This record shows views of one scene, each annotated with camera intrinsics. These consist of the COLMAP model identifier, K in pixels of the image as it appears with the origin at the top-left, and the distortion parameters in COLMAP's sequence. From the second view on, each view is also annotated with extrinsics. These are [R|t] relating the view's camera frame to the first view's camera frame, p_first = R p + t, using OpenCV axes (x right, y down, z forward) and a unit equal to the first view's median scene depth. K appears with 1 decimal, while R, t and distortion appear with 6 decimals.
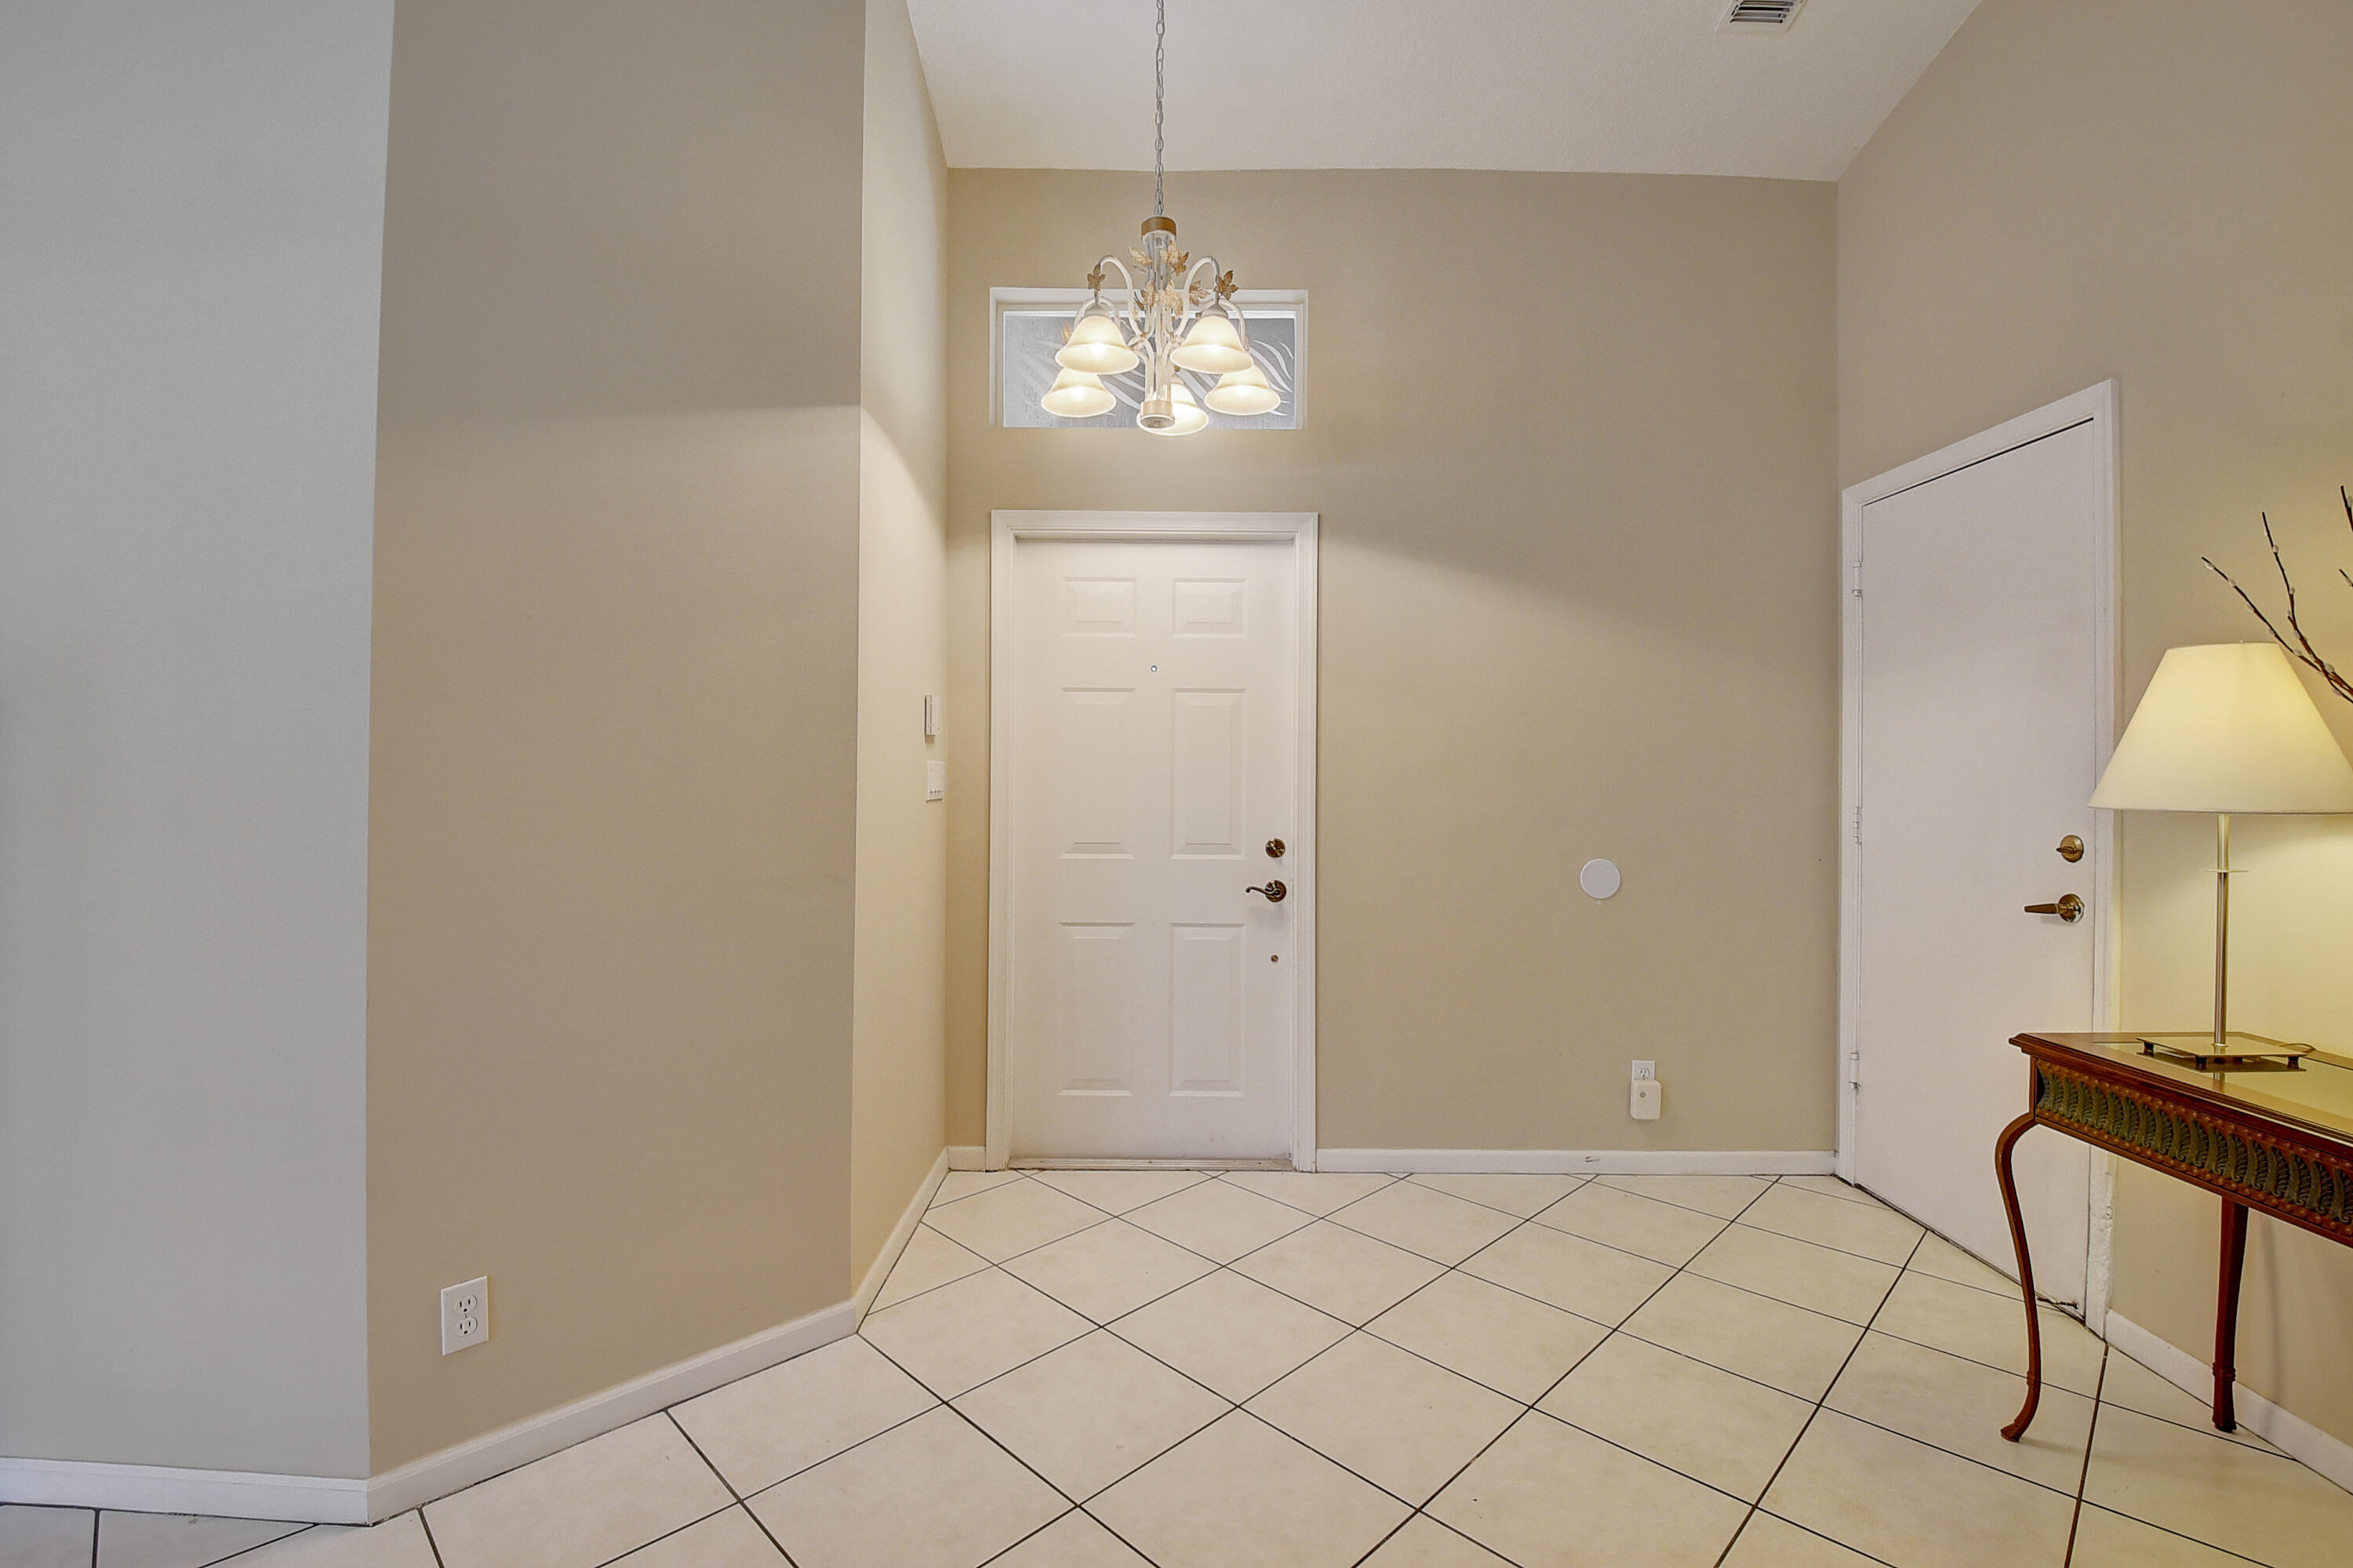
lens RADIAL K [[1025.7, 0, 1189.5], [0, 1025.7, 763.3], [0, 0, 1]] dist [-0.011700, -0.005811]
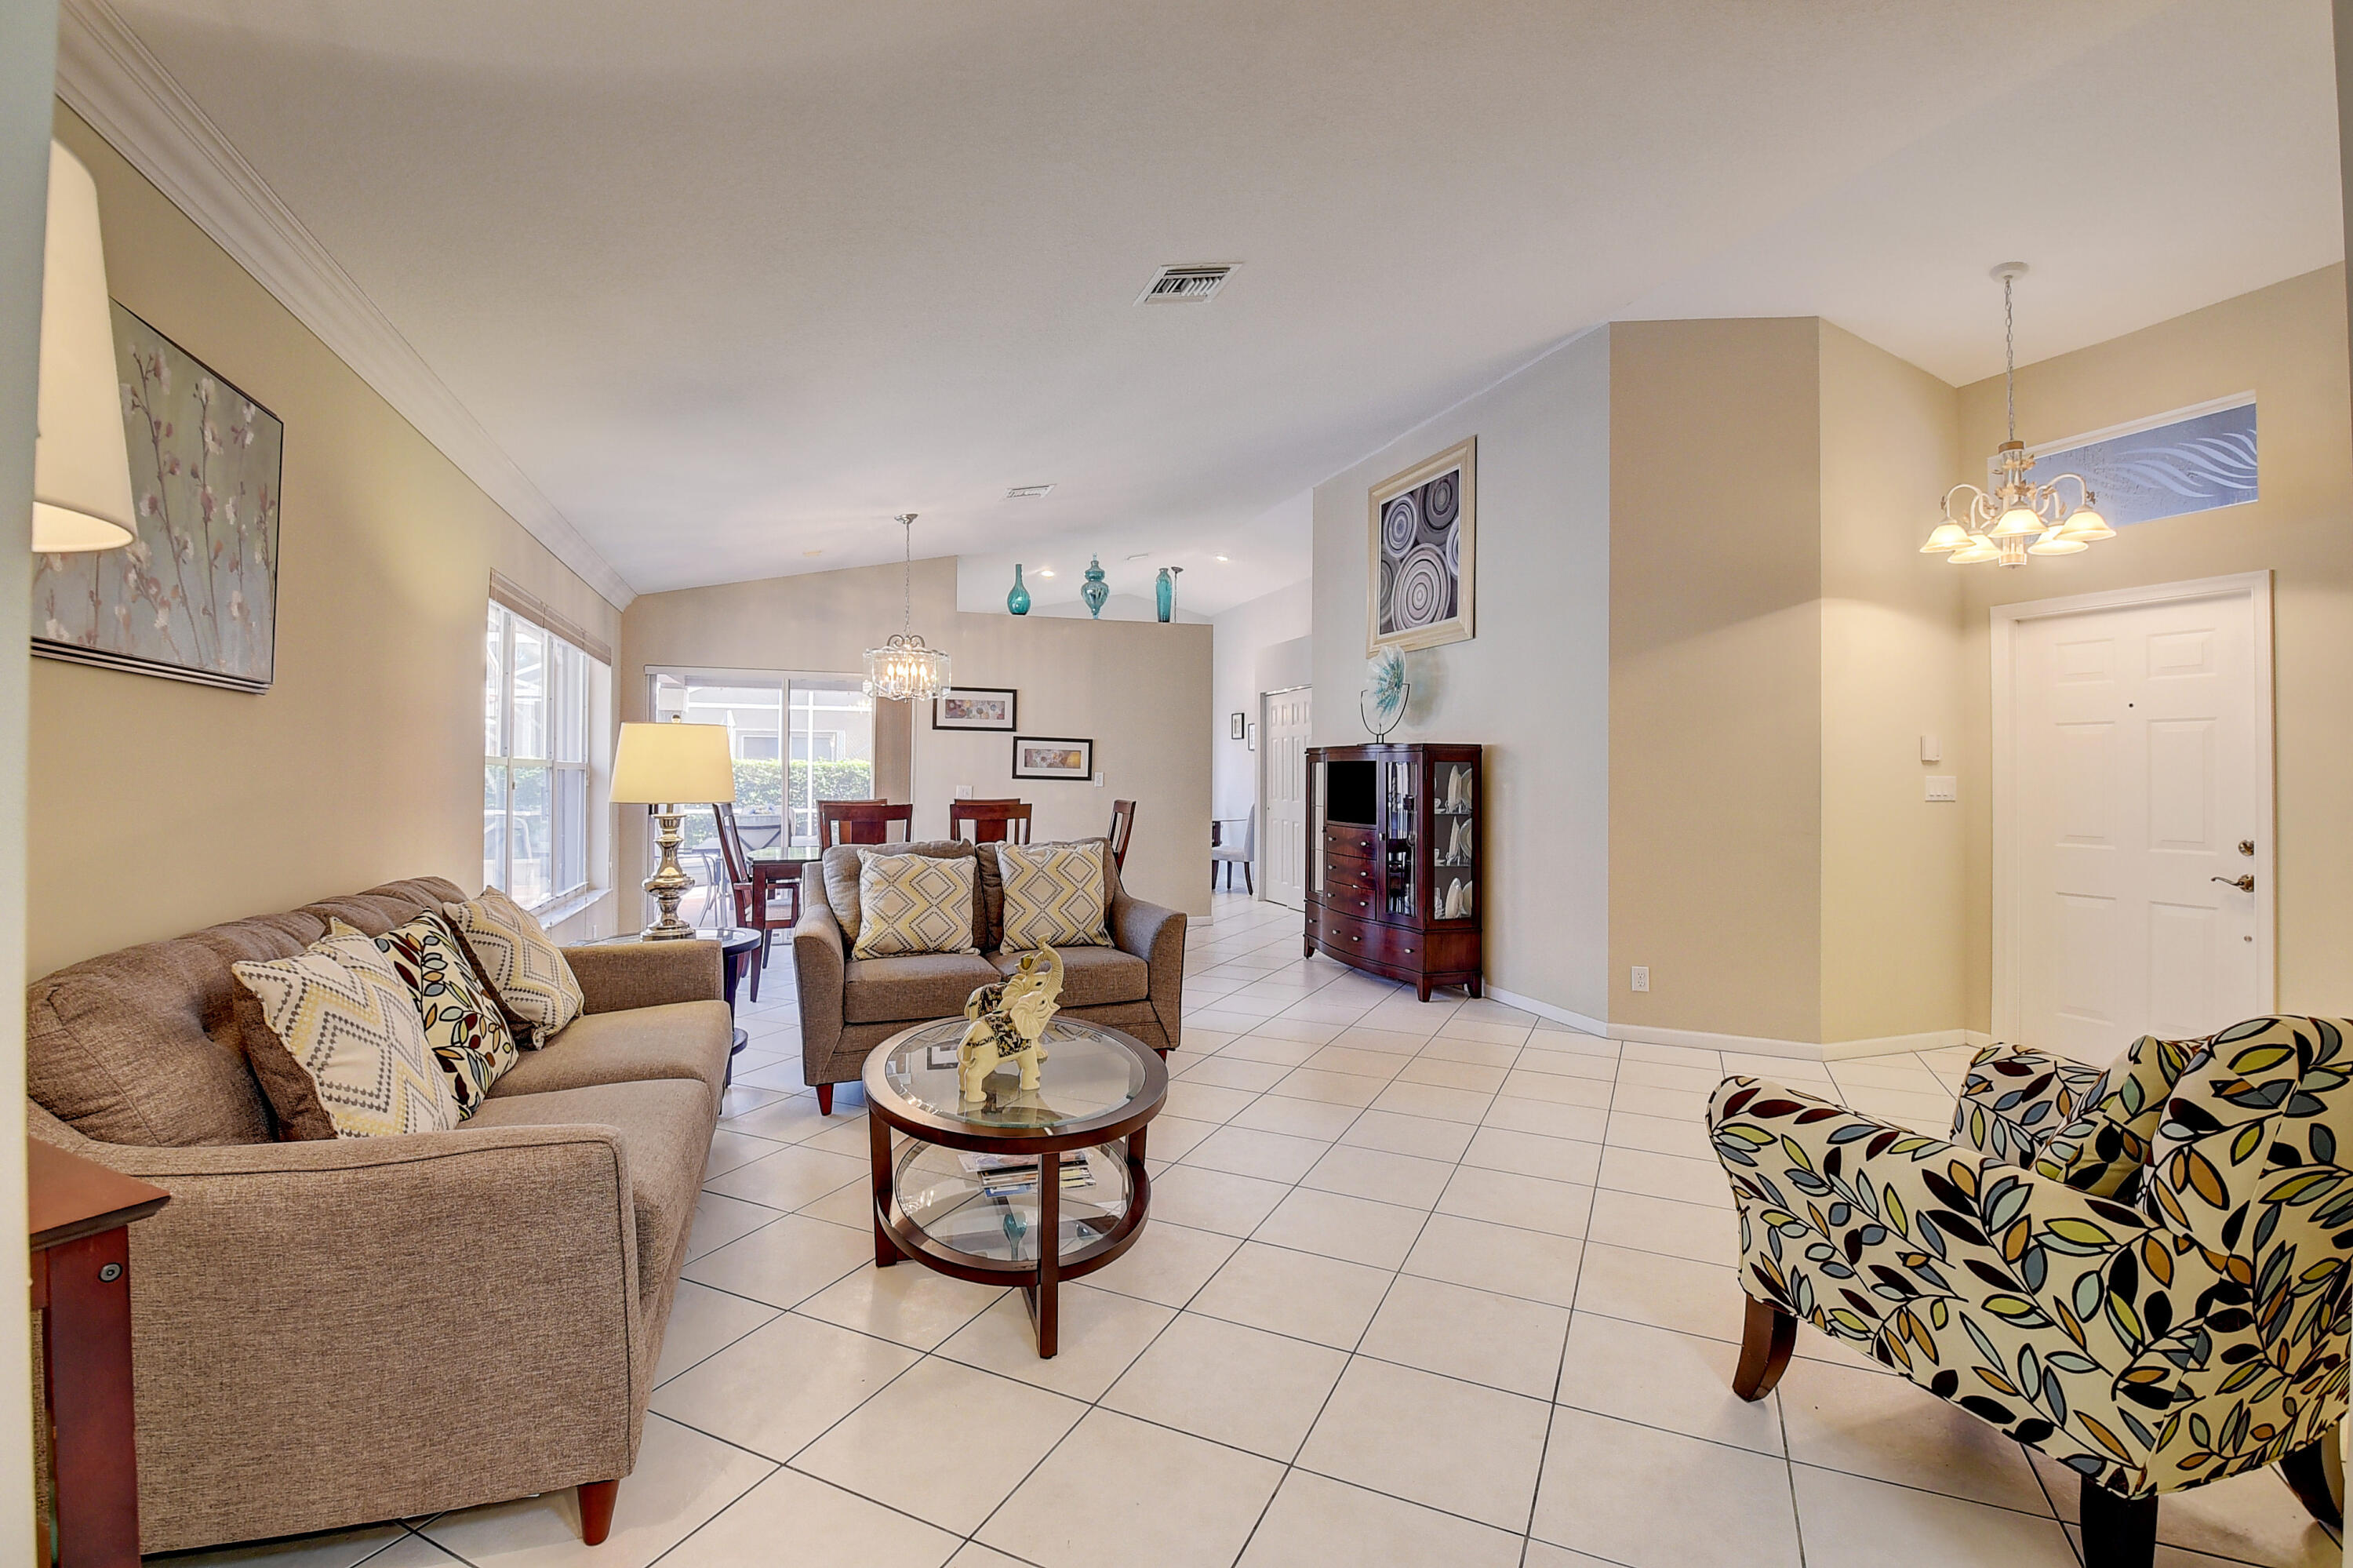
lens RADIAL K [[1025.7, 0, 1179.4], [0, 1025.7, 777.2], [0, 0, 1]] dist [-0.011700, -0.005811]
pose [[0.329477, -0.000579, -0.944163, 0.796825], [-0.002451, 0.999996, -0.001469, 0.004975], [0.944160, 0.002798, 0.329474, -0.584340]]
